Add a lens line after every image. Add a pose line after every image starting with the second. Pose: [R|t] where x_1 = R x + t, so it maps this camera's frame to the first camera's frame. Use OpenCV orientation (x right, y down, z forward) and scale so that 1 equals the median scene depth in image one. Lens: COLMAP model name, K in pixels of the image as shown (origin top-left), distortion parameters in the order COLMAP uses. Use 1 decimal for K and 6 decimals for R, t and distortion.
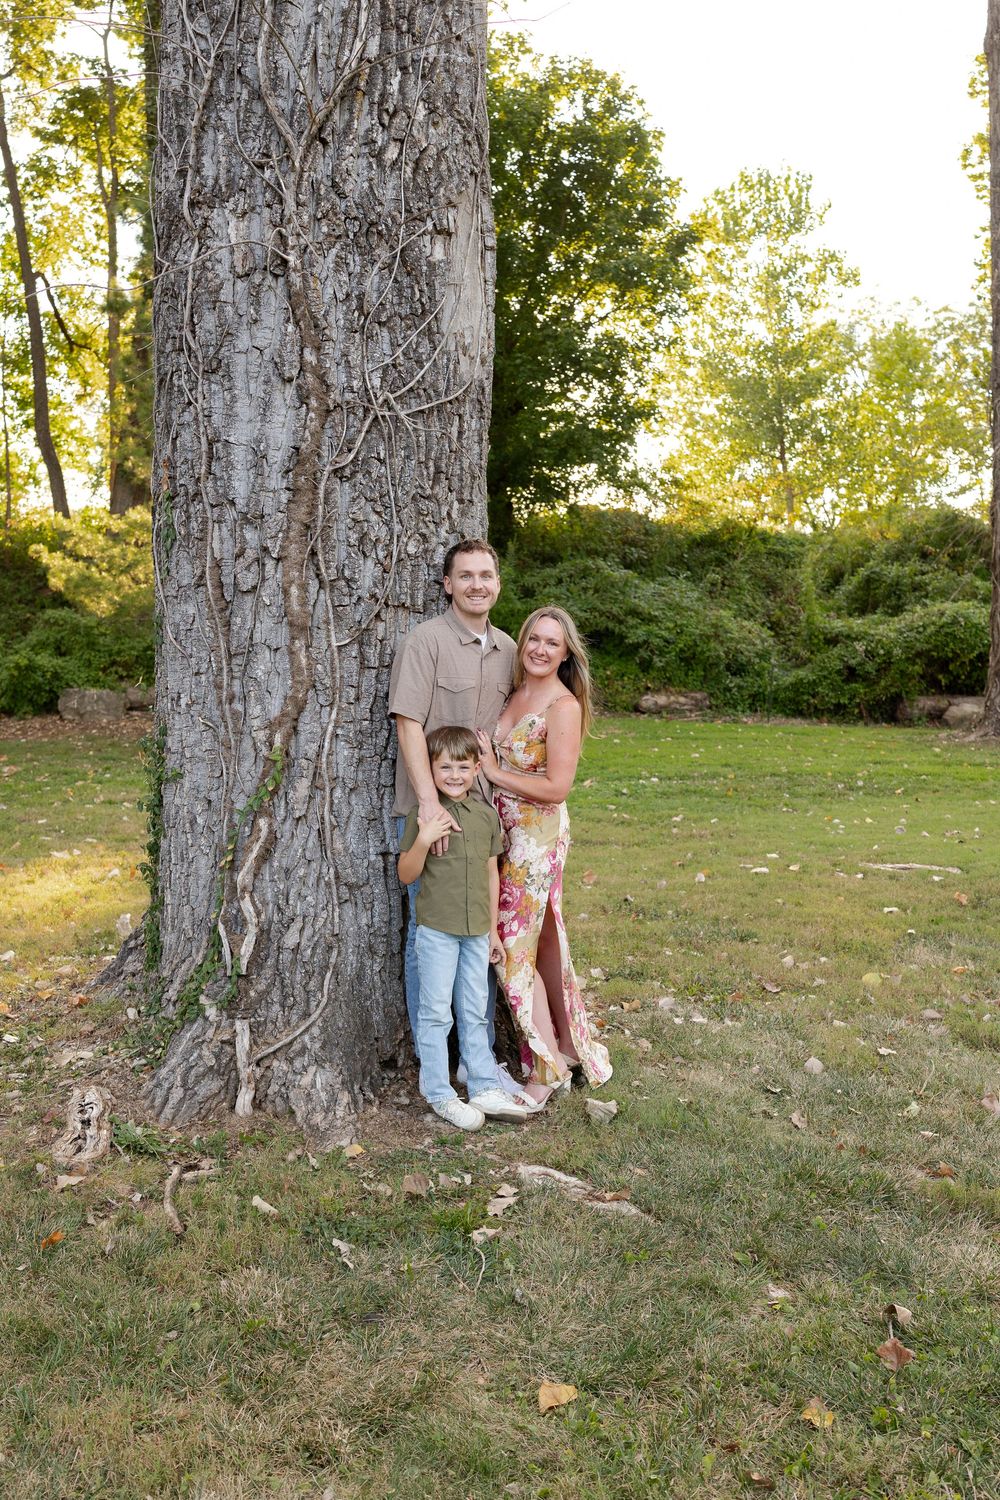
lens RADIAL K [[1441.4, 0, 500.0], [0, 1441.4, 750.0], [0, 0, 1]] dist [0.002624, -0.105992]
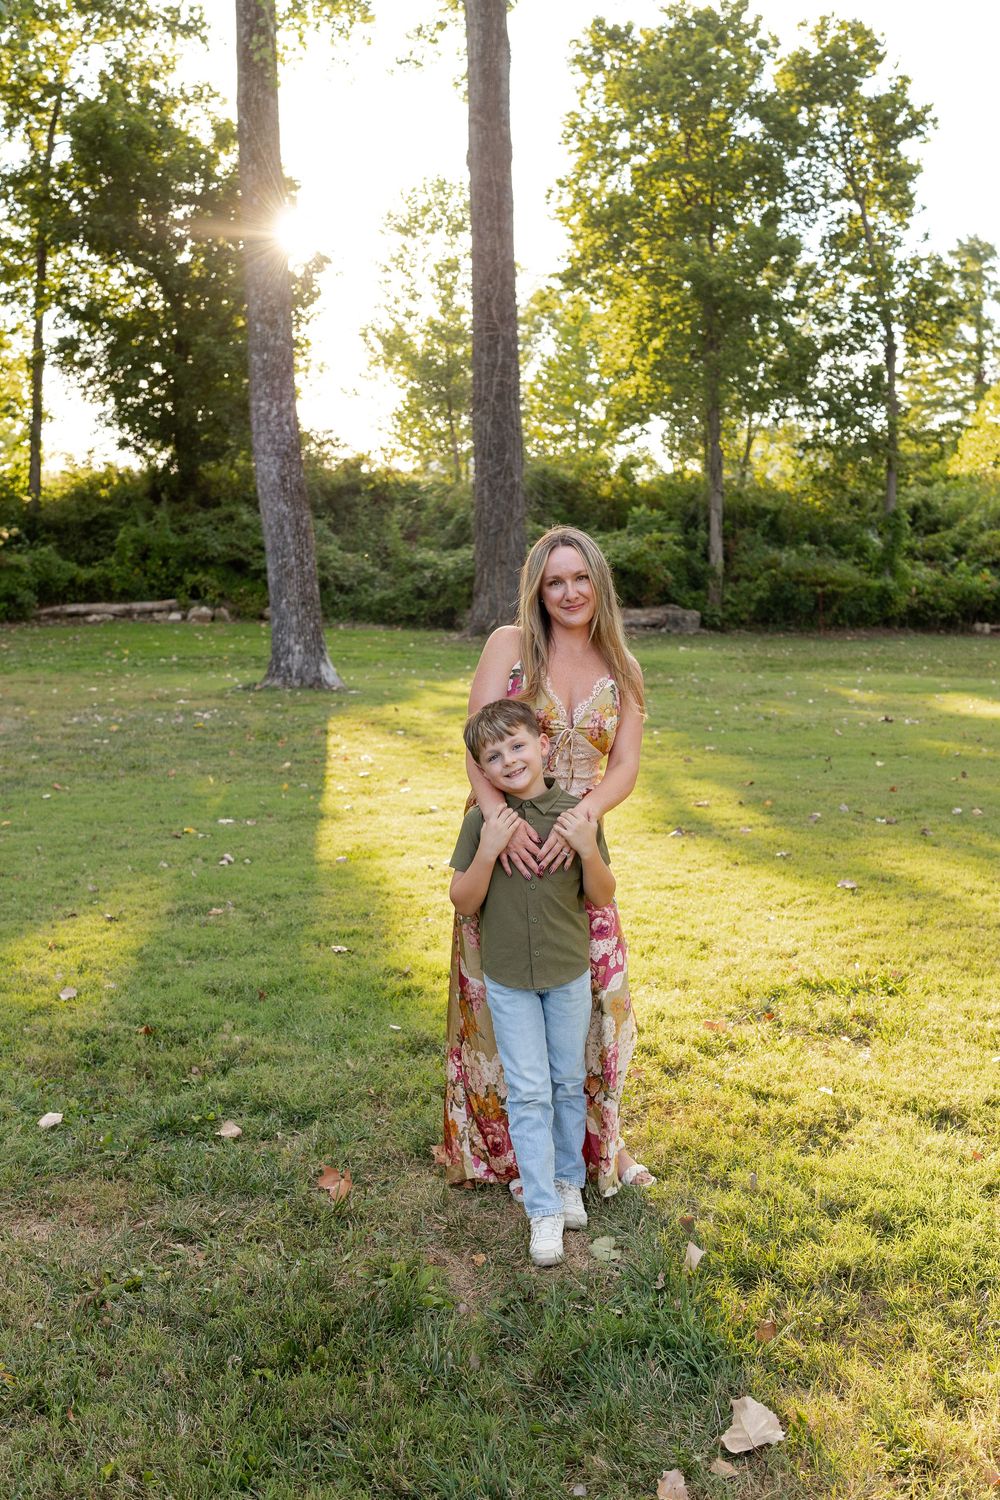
lens RADIAL K [[1434.0, 0, 500.0], [0, 1434.0, 750.0], [0, 0, 1]] dist [0.003696, -0.038368]
pose [[0.996033, -0.001465, 0.088974, 1.064381], [-0.003496, 0.998449, 0.055569, 0.112428], [-0.088918, -0.055659, 0.994483, -2.097865]]
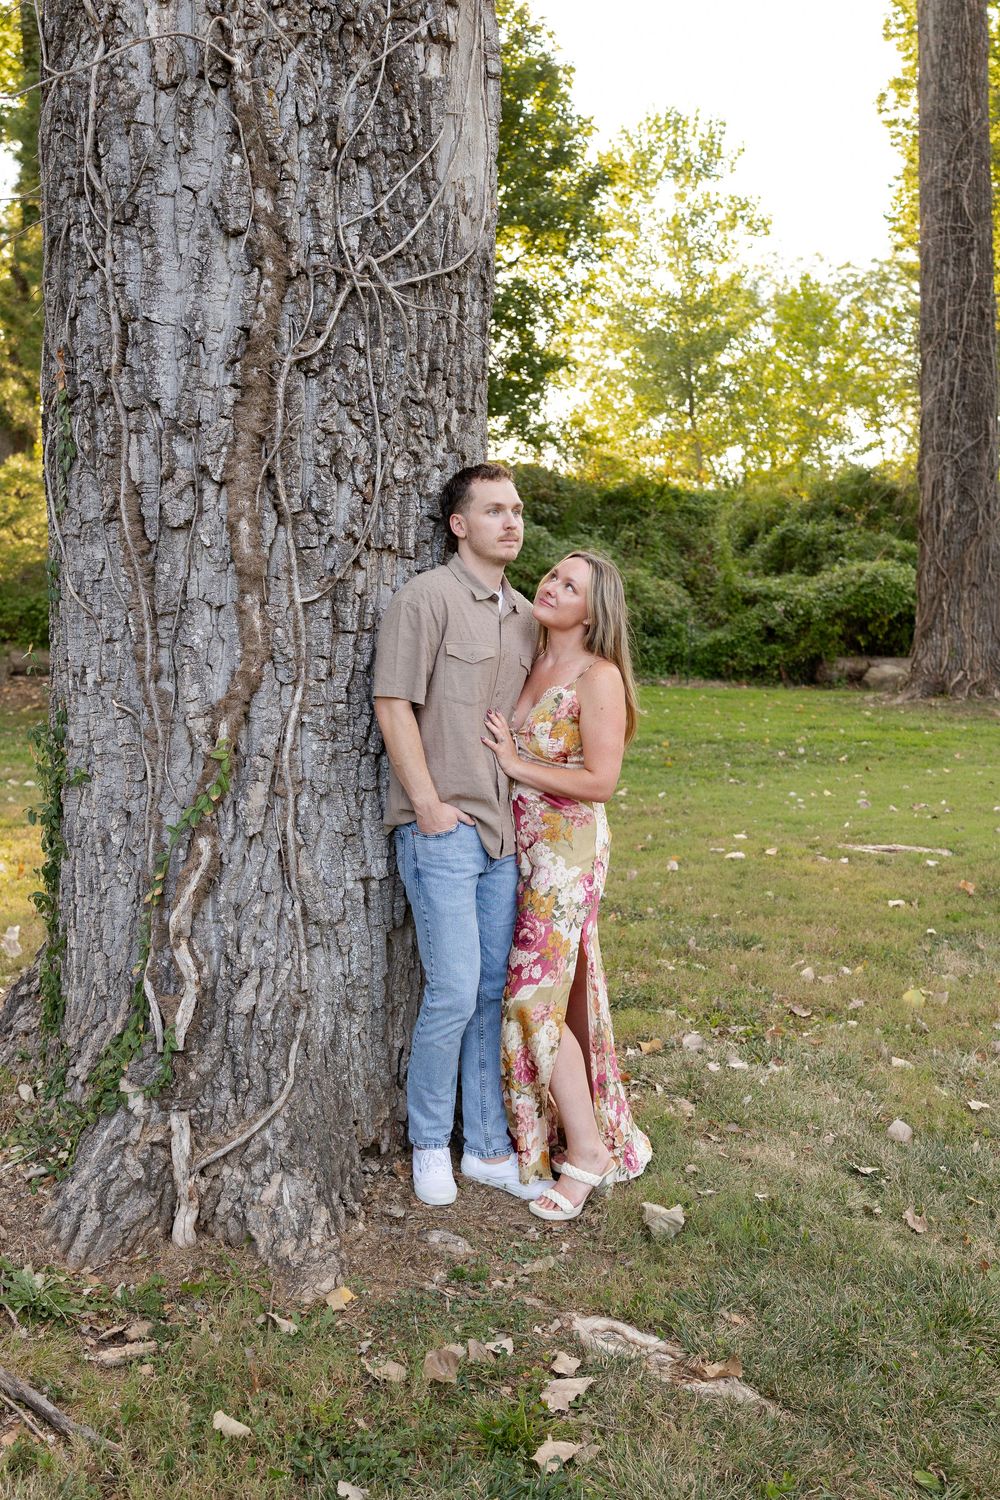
lens RADIAL K [[1434.0, 0, 500.0], [0, 1434.0, 750.0], [0, 0, 1]] dist [0.003696, -0.038368]
pose [[0.997134, -0.008327, 0.075197, -0.064563], [0.006265, 0.999599, 0.027624, -0.015580], [-0.075397, -0.027074, 0.996786, 0.245593]]
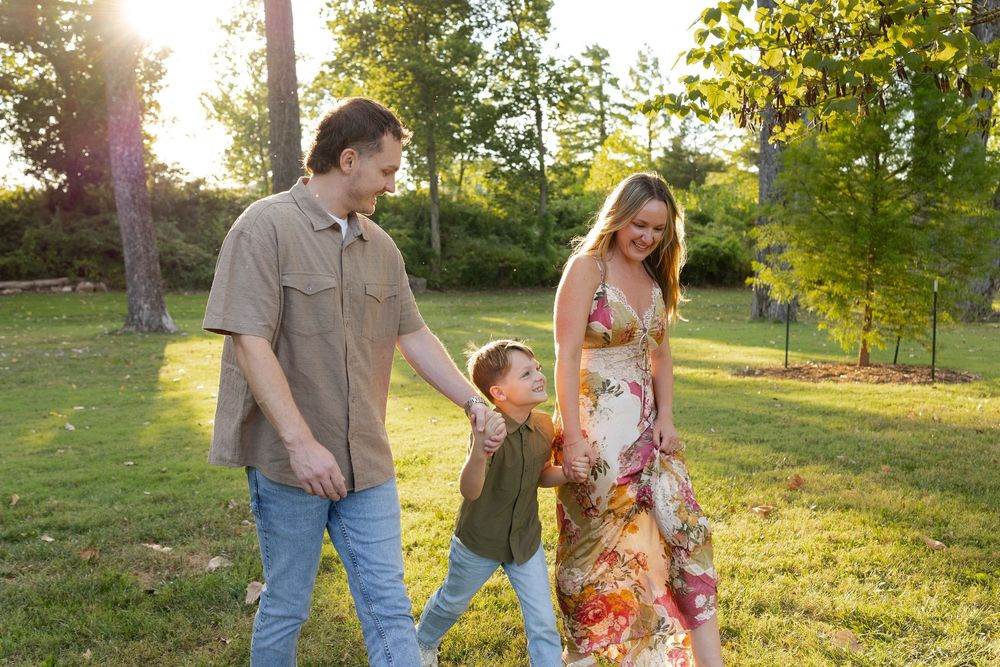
lens RADIAL K [[956.0, 0, 500.0], [0, 956.0, 333.5], [0, 0, 1]] dist [0.003696, -0.038368]
pose [[0.959685, -0.027313, 0.279748, 1.162123], [0.023858, 0.999591, 0.015748, 0.140024], [-0.280064, -0.008439, 0.959944, -2.382687]]
